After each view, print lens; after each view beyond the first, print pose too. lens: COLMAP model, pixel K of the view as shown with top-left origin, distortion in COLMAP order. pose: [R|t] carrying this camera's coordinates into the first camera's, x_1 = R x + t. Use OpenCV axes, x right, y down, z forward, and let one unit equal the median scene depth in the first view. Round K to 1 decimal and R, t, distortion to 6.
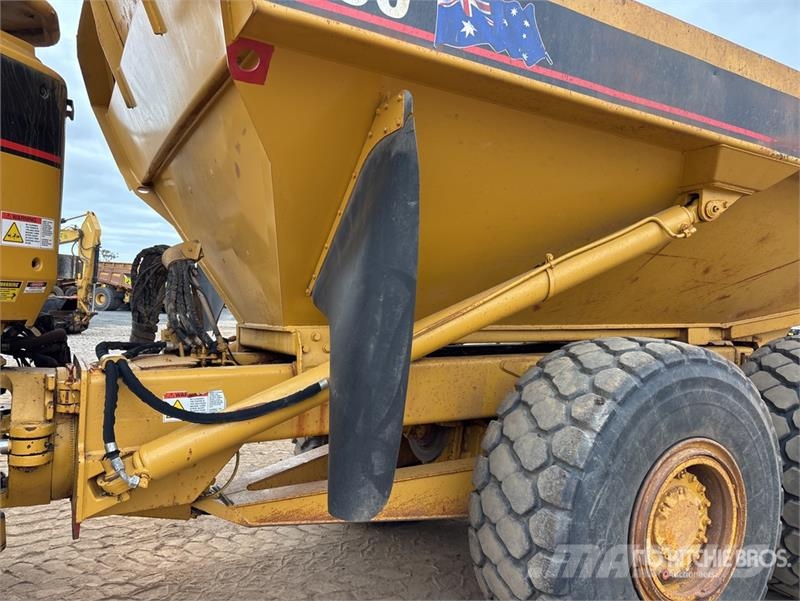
lens RADIAL K [[605.4, 0, 390.0], [0, 605.4, 296.8], [0, 0, 1]] dist [0.044369, -0.053896]
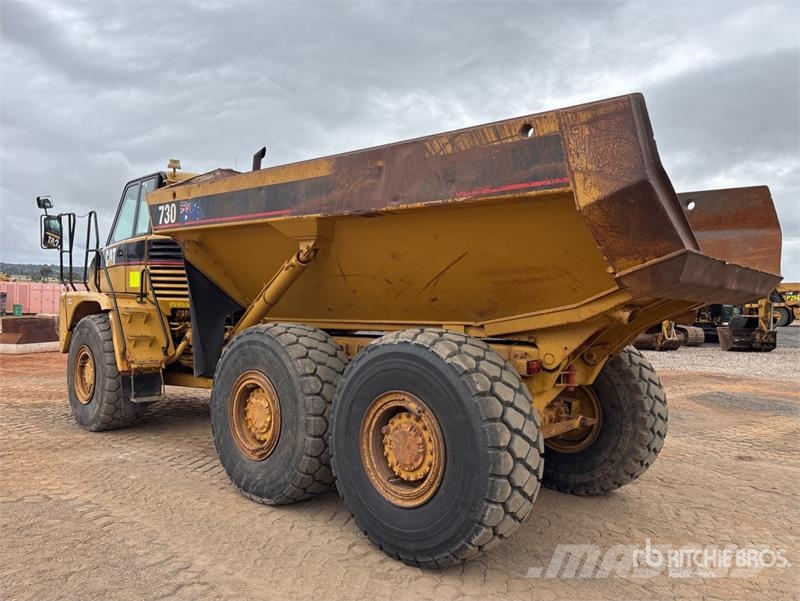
lens RADIAL K [[605.4, 0, 390.0], [0, 605.4, 296.8], [0, 0, 1]] dist [0.044369, -0.053896]
pose [[0.302881, -0.038178, -0.952263, 2.455072], [0.002682, 0.999227, -0.039208, 0.062678], [0.953025, 0.009321, 0.302749, 0.771398]]
